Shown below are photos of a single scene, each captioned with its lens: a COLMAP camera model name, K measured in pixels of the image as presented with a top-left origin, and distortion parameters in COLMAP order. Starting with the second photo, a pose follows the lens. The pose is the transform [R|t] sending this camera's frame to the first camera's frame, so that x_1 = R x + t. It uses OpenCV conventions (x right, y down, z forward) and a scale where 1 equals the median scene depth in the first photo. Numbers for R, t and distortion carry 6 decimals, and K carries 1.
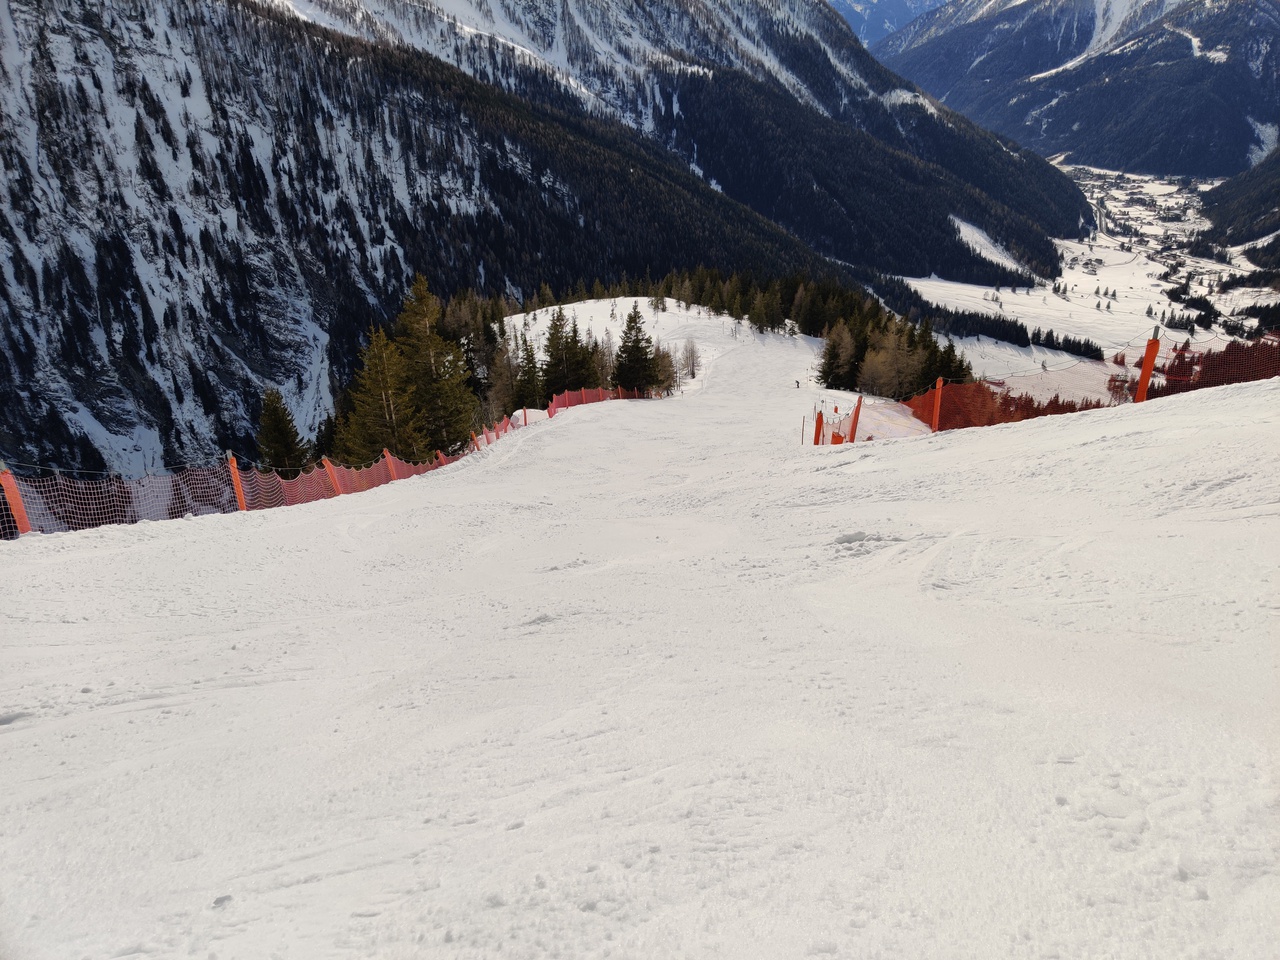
lens RADIAL K [[1018.3, 0, 690.9], [0, 1018.3, 500.5], [0, 0, 1]] dist [0.003268, -0.003499]
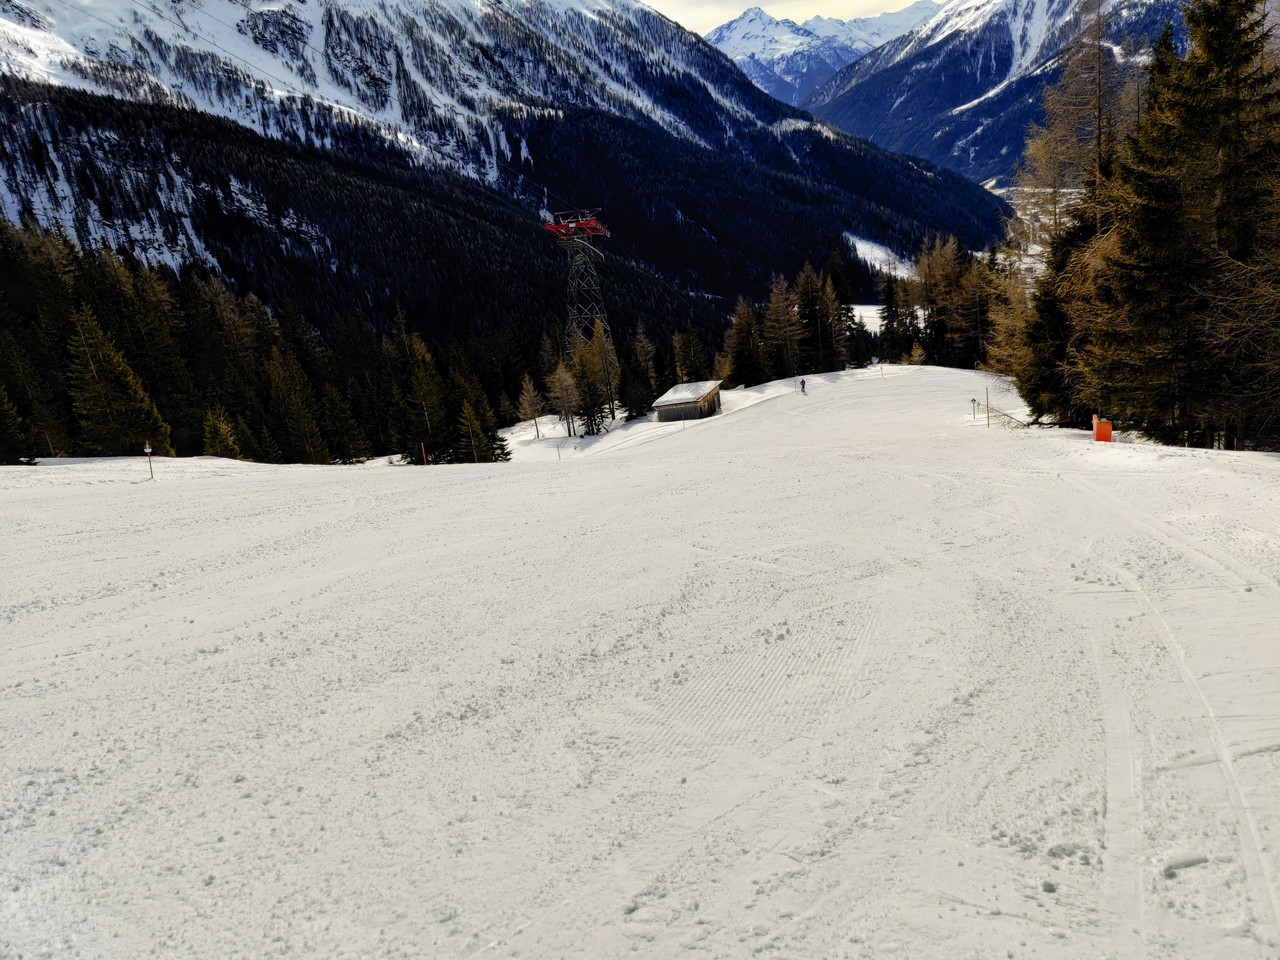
lens RADIAL K [[1010.6, 0, 639.7], [0, 1010.6, 477.2], [0, 0, 1]] dist [-0.004997, -0.000074]
pose [[0.993745, -0.104396, -0.039645, 0.092349], [0.099939, 0.989815, -0.101387, -0.003817], [0.049826, 0.096790, 0.994057, 0.152842]]
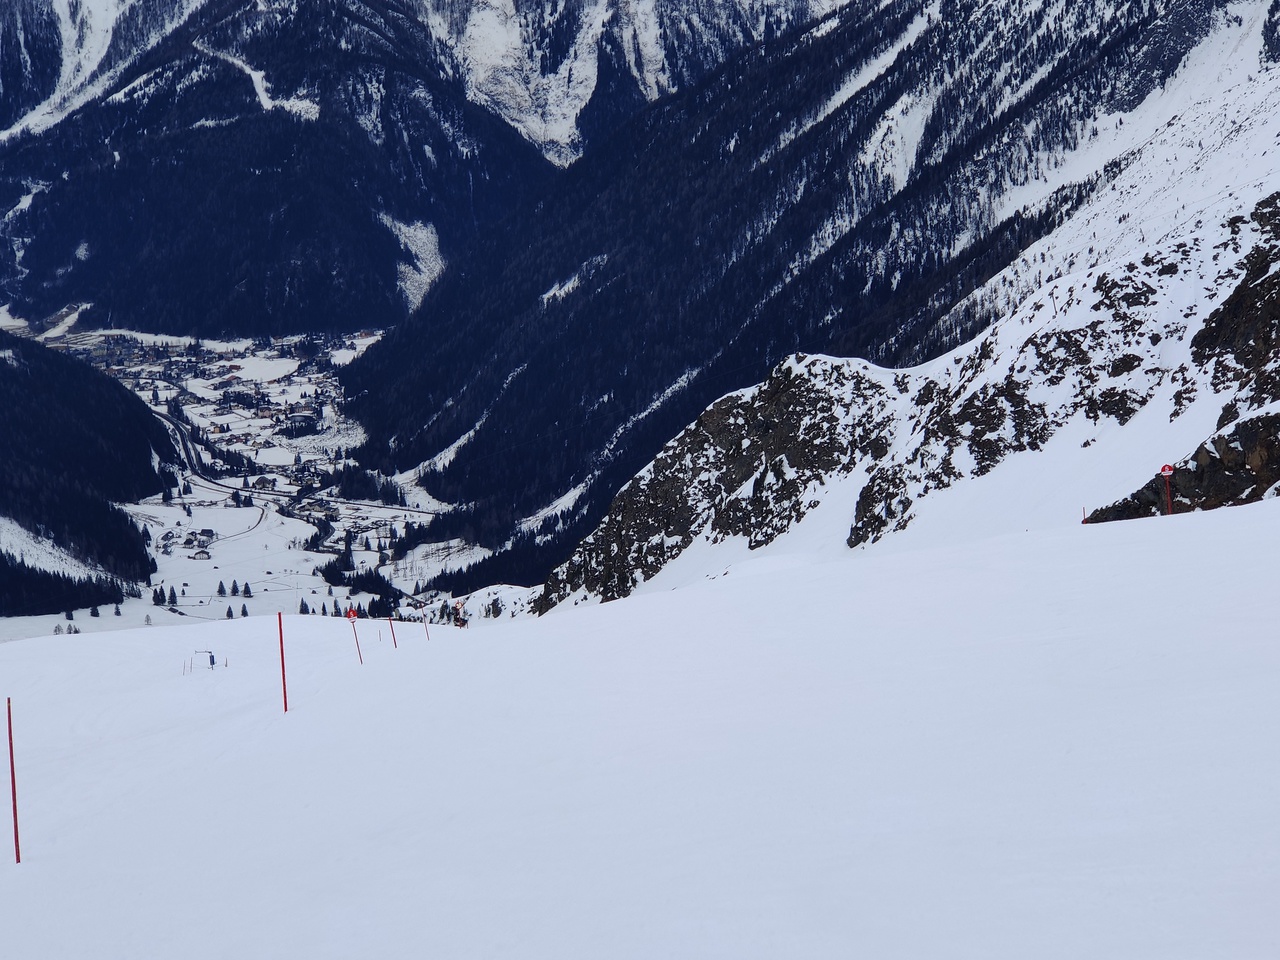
lens RADIAL K [[2738.3, 0, 641.5], [0, 2738.3, 570.6], [0, 0, 1]] dist [0.053774, 0.696657]
pose [[0.845406, -0.171550, 0.505826, -0.214999], [0.269503, 0.954633, -0.126669, 0.061907], [-0.461148, 0.243408, 0.853285, -0.516363]]
